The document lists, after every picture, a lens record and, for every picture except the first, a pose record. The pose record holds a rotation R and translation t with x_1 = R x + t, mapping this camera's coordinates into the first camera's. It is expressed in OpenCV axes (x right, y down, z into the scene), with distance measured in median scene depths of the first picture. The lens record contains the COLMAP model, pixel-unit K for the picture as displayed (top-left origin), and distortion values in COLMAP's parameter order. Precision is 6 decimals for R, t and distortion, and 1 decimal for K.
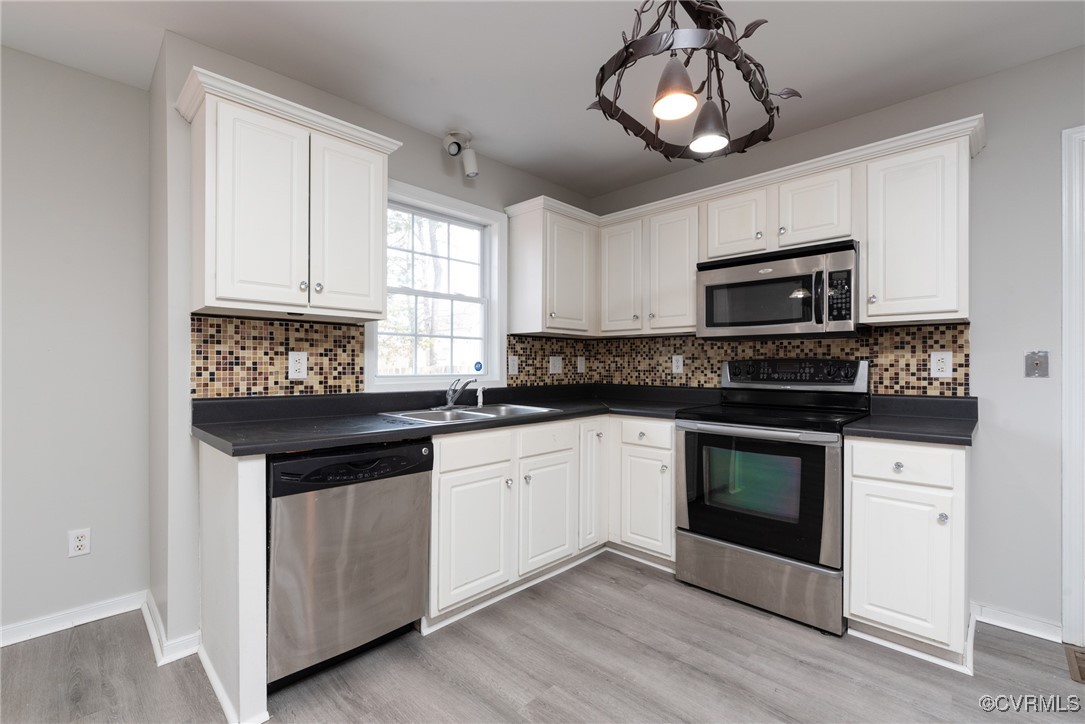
lens RADIAL K [[472.1, 0, 546.9], [0, 472.1, 360.1], [0, 0, 1]] dist [-0.000580, 0.002090]
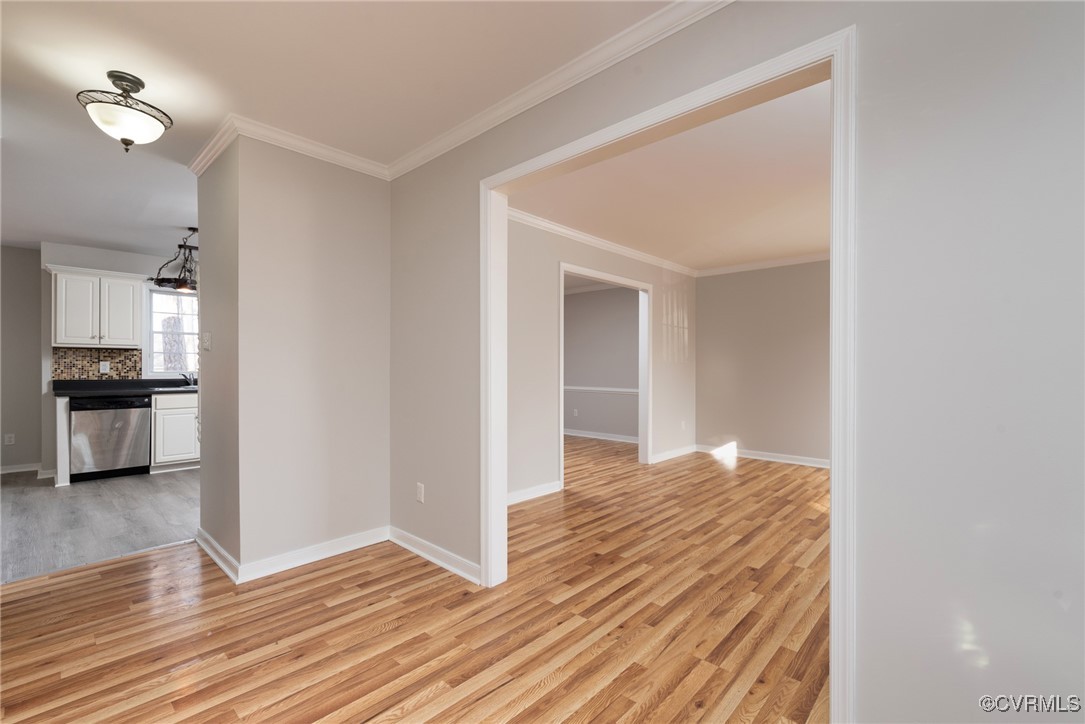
lens RADIAL K [[472.1, 0, 549.8], [0, 472.1, 364.1], [0, 0, 1]] dist [-0.000580, 0.002090]
pose [[0.999339, 0.001281, 0.036327, 1.626354], [-0.001529, 0.999976, 0.006794, -0.023935], [-0.036318, -0.006845, 0.999317, -1.466552]]
